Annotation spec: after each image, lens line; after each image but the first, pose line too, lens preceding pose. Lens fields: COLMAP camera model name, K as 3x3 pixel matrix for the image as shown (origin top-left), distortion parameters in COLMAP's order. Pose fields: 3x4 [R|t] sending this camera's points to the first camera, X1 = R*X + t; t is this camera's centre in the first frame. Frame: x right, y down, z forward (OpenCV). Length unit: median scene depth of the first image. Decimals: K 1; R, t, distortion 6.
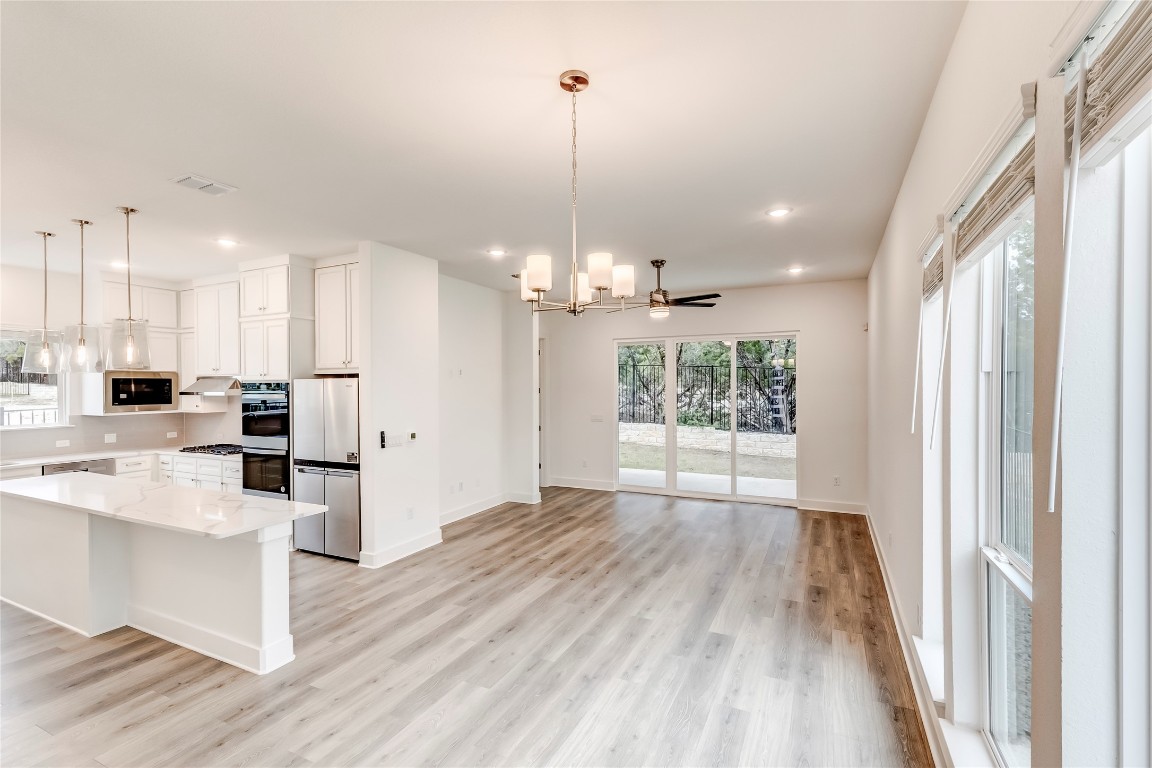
lens RADIAL K [[522.3, 0, 572.5], [0, 522.3, 385.8], [0, 0, 1]] dist [0.009972, -0.001592]
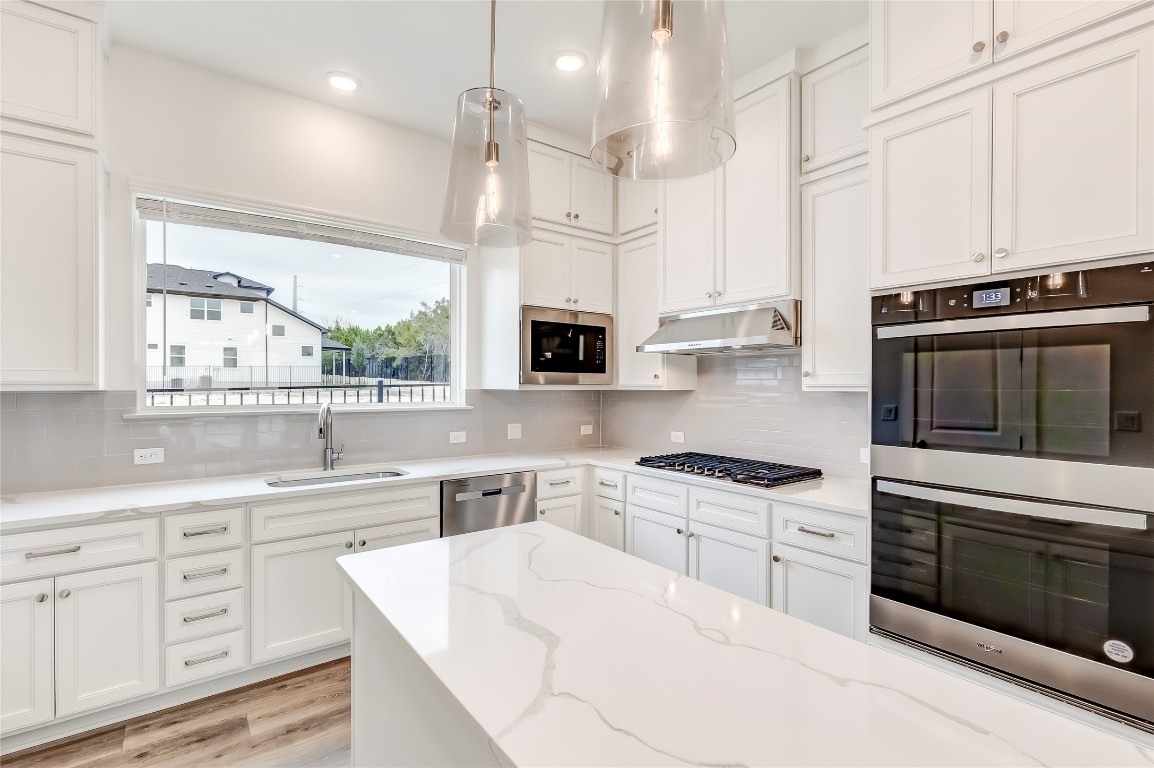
lens RADIAL K [[523.2, 0, 567.2], [0, 523.2, 386.8], [0, 0, 1]] dist [0.009972, -0.001592]
pose [[0.892660, 0.007827, -0.450664, -0.582087], [-0.006618, 0.999969, 0.004258, 0.048712], [0.450683, -0.000818, 0.892684, 0.523170]]
